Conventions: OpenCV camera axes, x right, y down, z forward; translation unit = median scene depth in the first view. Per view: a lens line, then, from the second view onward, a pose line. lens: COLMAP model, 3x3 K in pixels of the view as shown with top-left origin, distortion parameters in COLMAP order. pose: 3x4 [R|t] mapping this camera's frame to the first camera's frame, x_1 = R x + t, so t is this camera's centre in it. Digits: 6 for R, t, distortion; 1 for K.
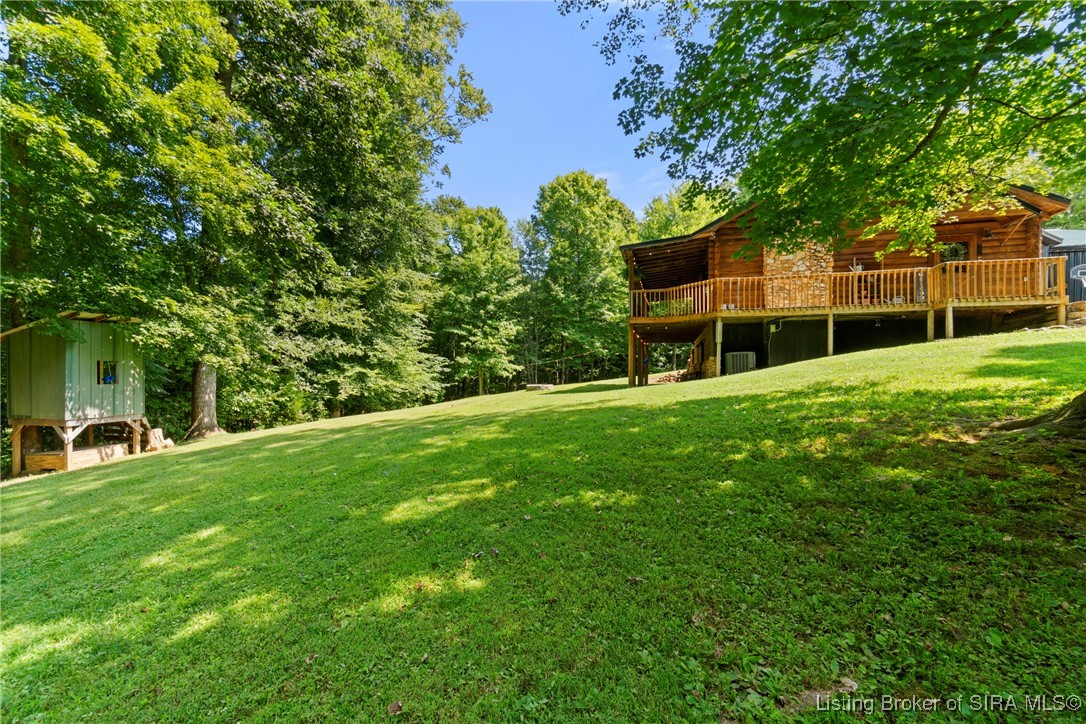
lens RADIAL K [[462.0, 0, 538.5], [0, 462.0, 373.4], [0, 0, 1]] dist [0.000392, -0.000270]
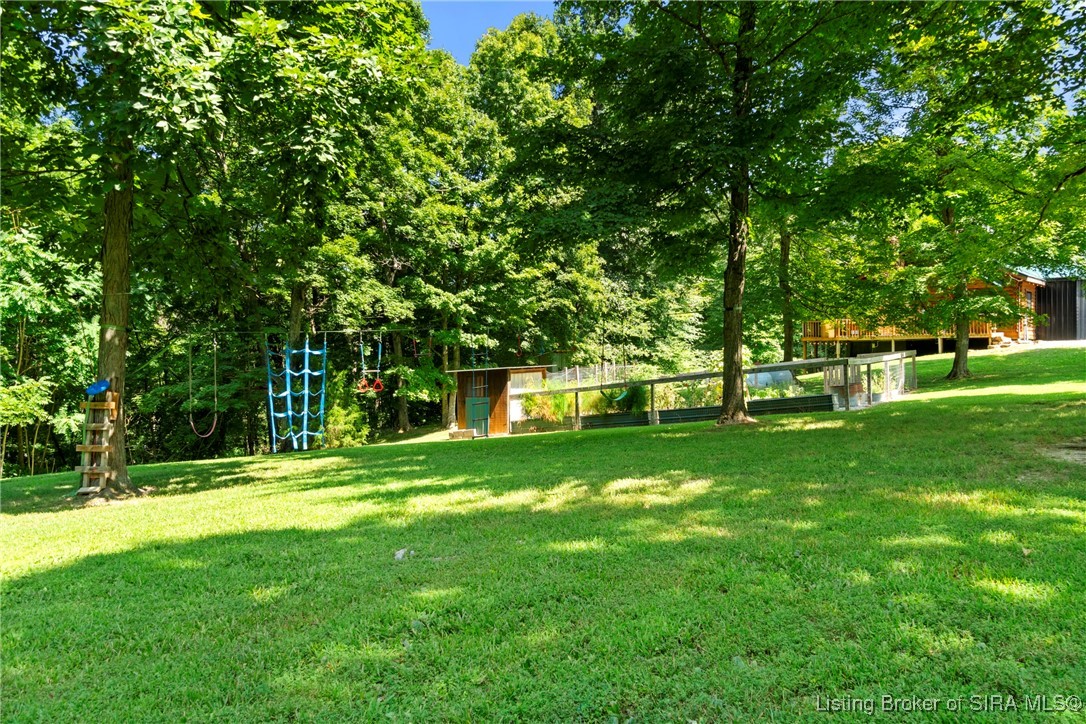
lens RADIAL K [[844.8, 0, 544.9], [0, 844.8, 363.7], [0, 0, 1]] dist [-0.005516, -0.000986]
pose [[0.893733, -0.005618, -0.448563, 0.440473], [0.008194, 0.999959, 0.003800, -0.027192], [0.448524, -0.007072, 0.893743, -1.295020]]
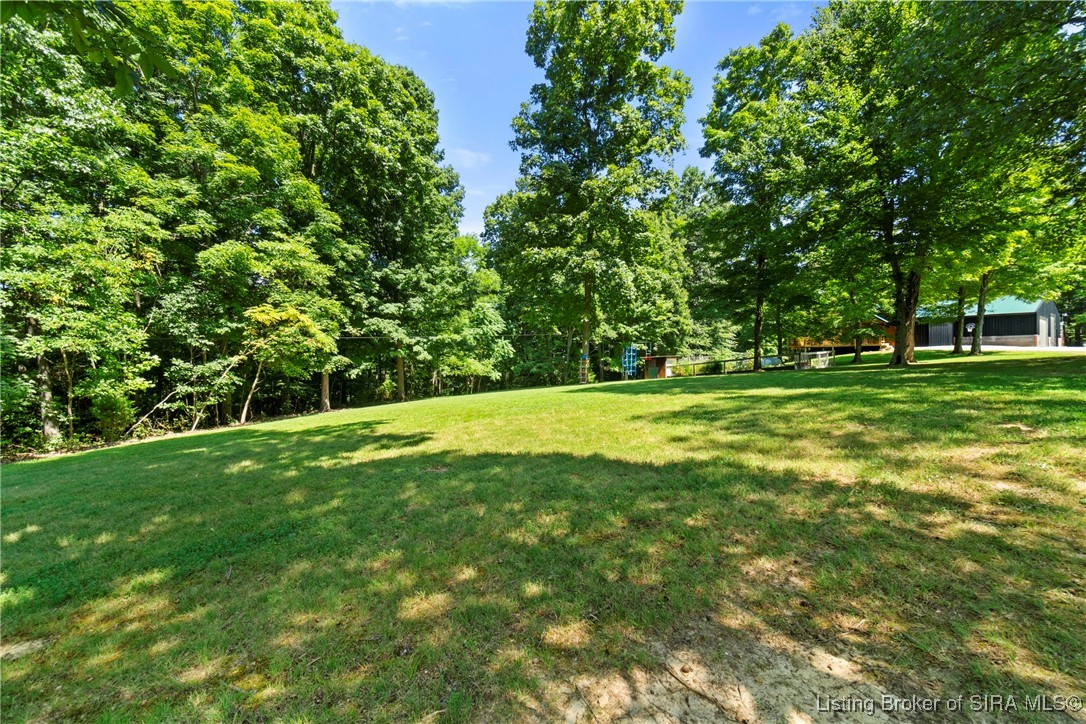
lens RADIAL K [[462.0, 0, 540.4], [0, 462.0, 362.7], [0, 0, 1]] dist [0.000392, -0.000270]
pose [[0.783843, 0.004244, -0.620945, 0.546044], [0.000491, 0.999972, 0.007454, -0.010462], [0.620959, -0.006147, 0.783819, -1.791013]]
